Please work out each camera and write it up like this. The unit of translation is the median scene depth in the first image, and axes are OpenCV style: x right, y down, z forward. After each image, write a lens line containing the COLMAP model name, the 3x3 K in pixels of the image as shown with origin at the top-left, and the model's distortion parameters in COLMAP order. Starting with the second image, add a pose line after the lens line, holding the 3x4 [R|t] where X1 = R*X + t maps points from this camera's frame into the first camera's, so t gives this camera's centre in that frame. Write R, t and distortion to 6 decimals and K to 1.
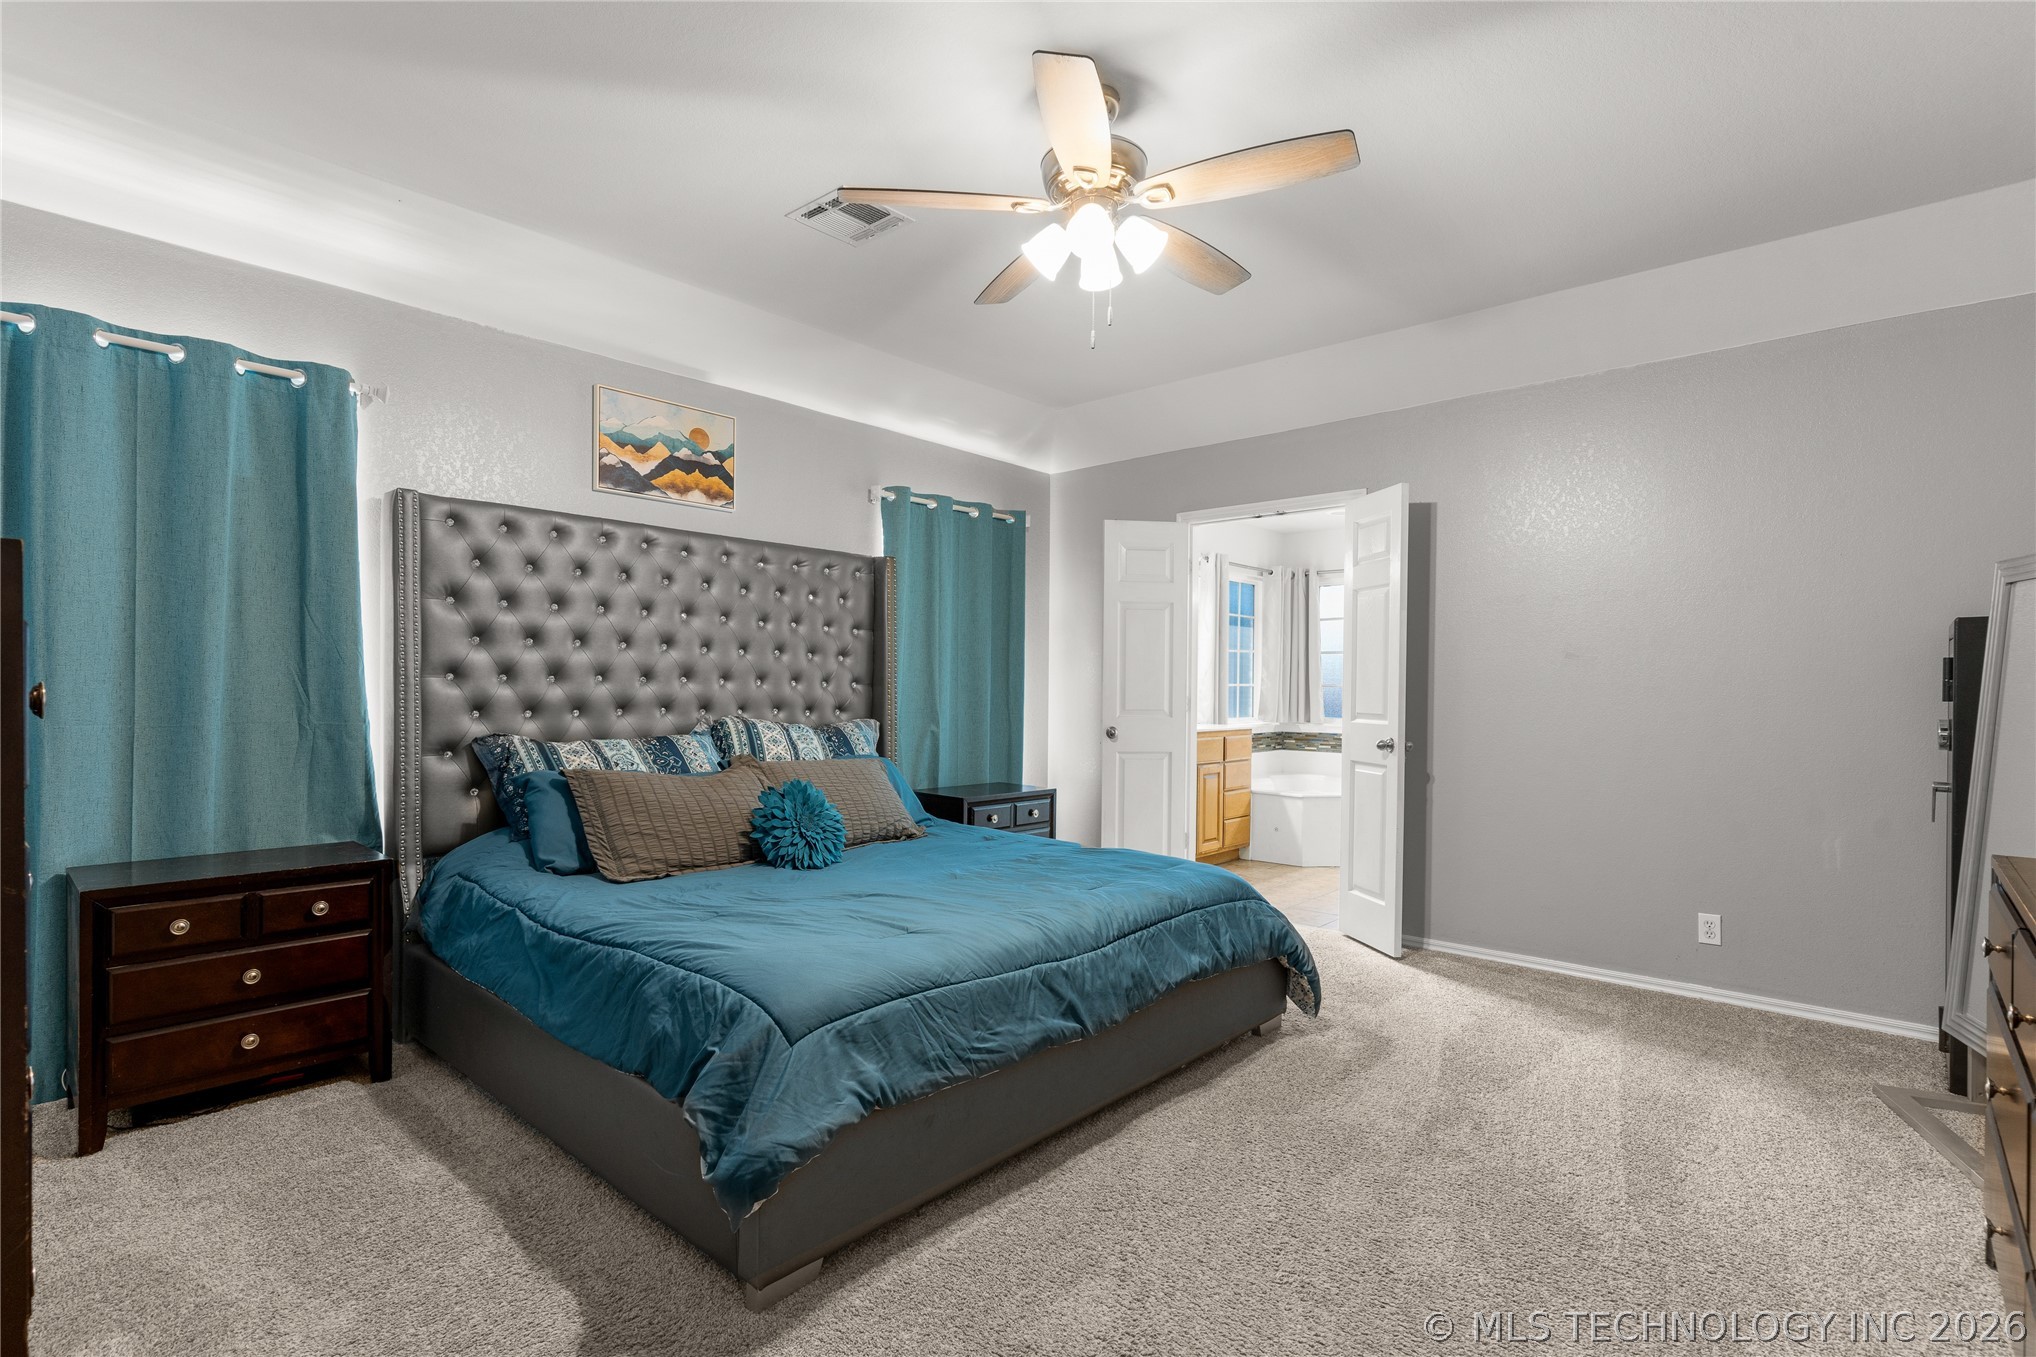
lens RADIAL K [[985.4, 0, 1021.9], [0, 985.4, 688.4], [0, 0, 1]] dist [0.000464, 0.002755]
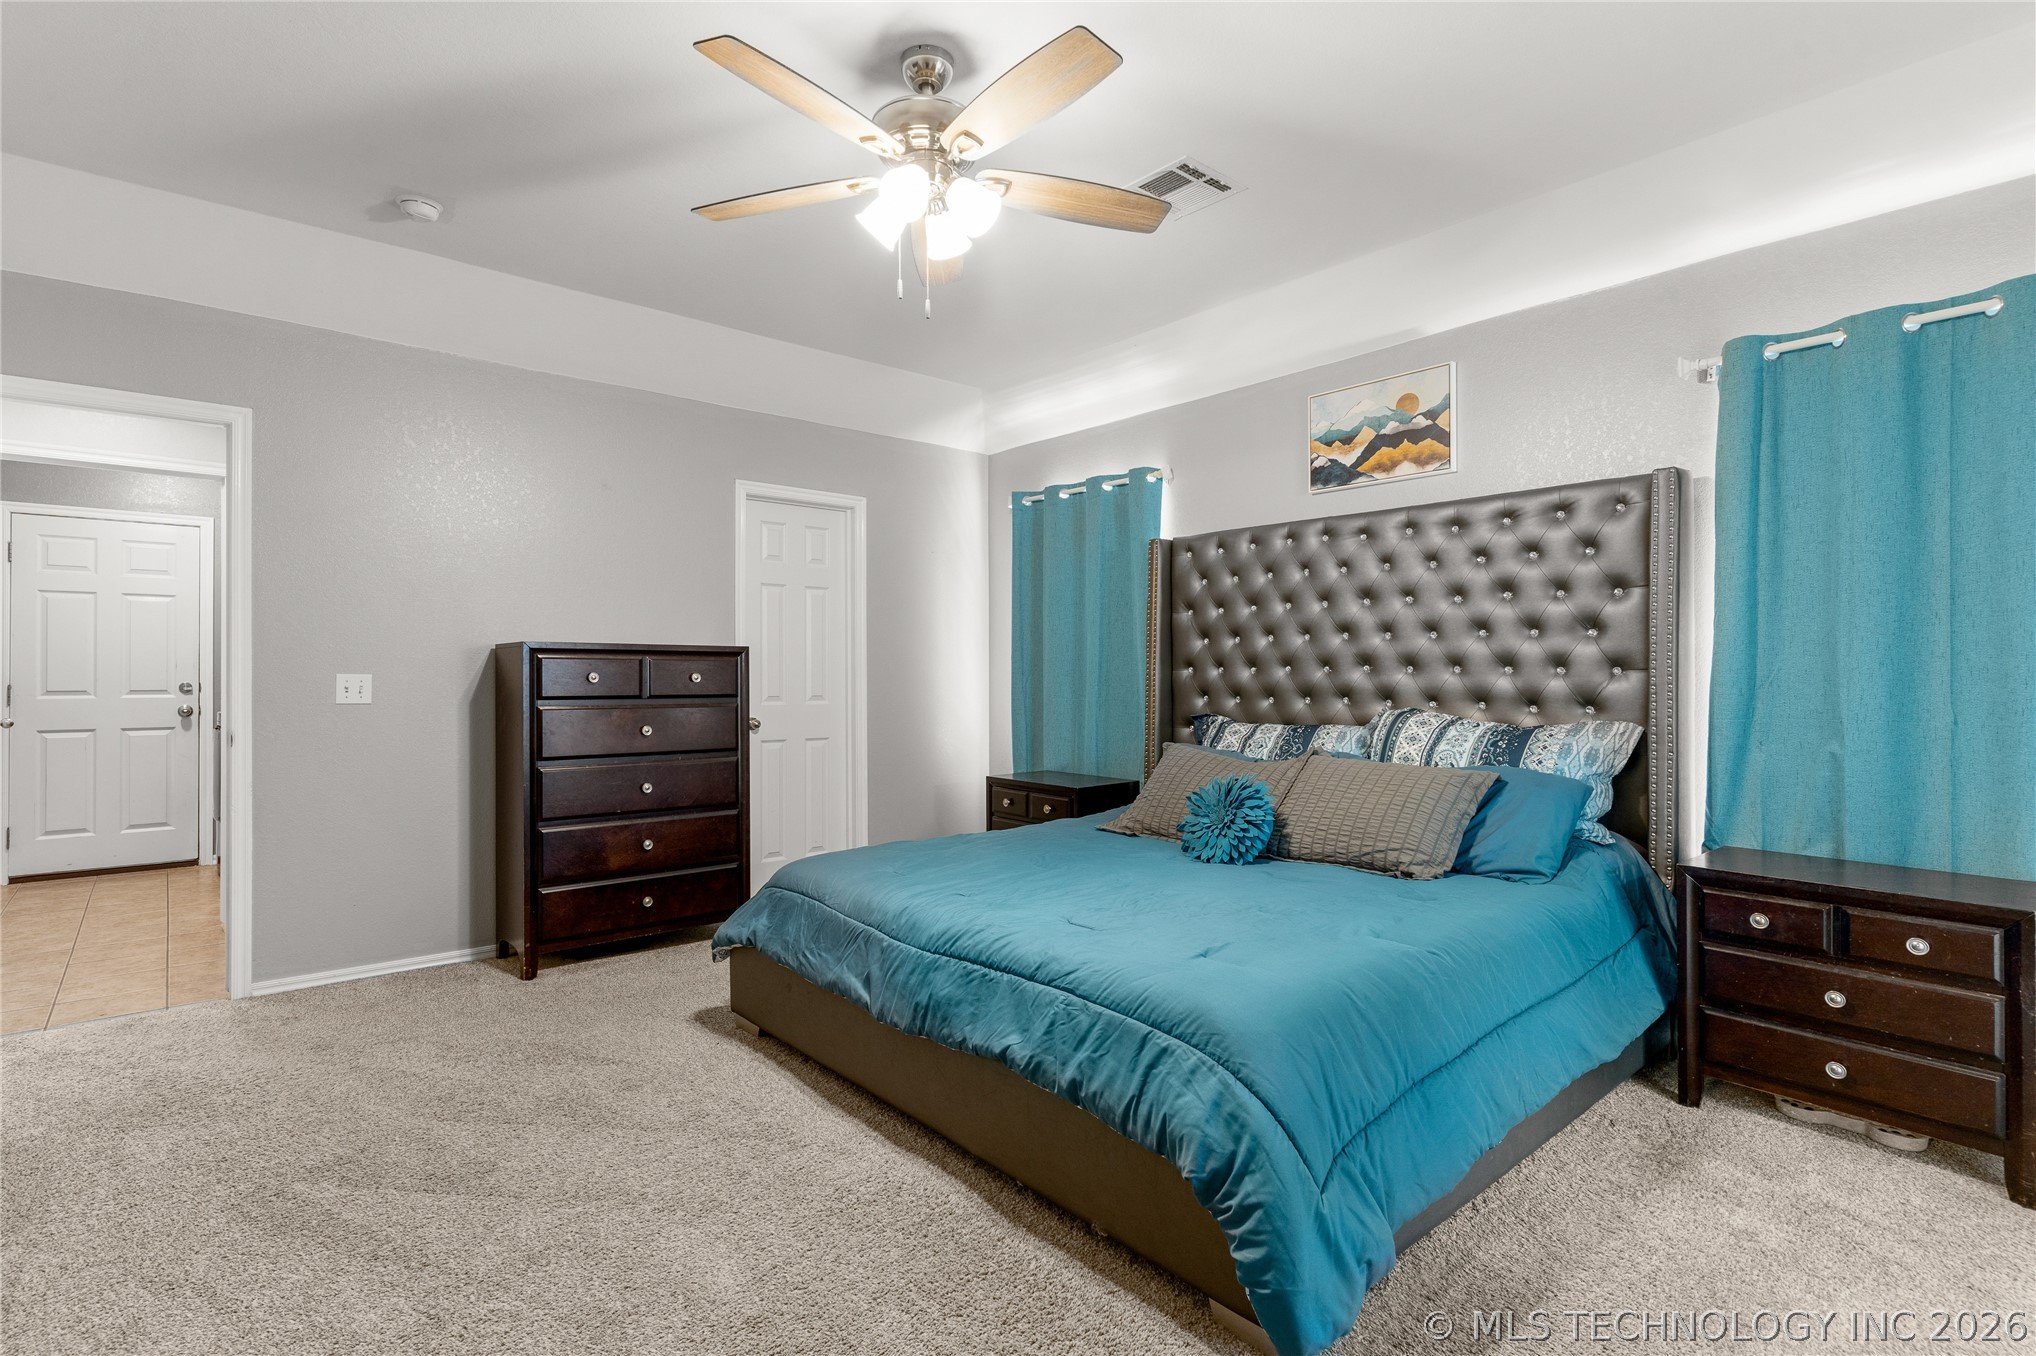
lens RADIAL K [[985.4, 0, 1022.2], [0, 985.4, 677.4], [0, 0, 1]] dist [0.000464, 0.002755]
pose [[-0.135237, -0.007807, -0.990783, 0.639796], [-0.004360, 0.999964, -0.007285, 0.008272], [0.990804, 0.003335, -0.135266, 0.786245]]
